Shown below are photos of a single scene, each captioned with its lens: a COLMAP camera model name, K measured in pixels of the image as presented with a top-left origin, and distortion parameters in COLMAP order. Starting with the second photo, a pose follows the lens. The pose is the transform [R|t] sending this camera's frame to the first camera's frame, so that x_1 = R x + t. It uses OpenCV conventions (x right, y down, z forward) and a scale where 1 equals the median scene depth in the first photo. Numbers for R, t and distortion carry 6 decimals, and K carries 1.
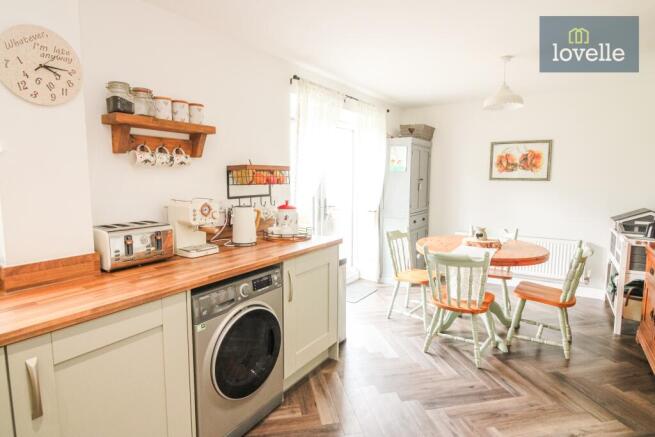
lens RADIAL K [[359.2, 0, 330.7], [0, 359.2, 215.6], [0, 0, 1]] dist [-0.005655, -0.002428]
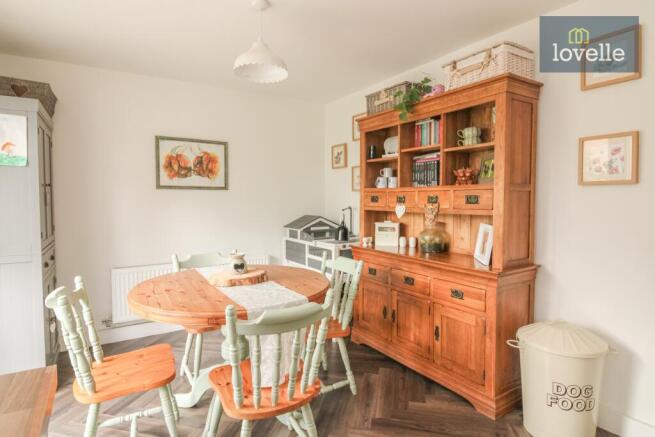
lens RADIAL K [[359.2, 0, 325.6], [0, 359.2, 218.9], [0, 0, 1]] dist [-0.005655, -0.002428]
pose [[0.422302, -0.056014, 0.904723, -0.067564], [0.100143, 0.994862, 0.014851, -0.017074], [-0.900906, 0.084330, 0.425742, 0.421932]]
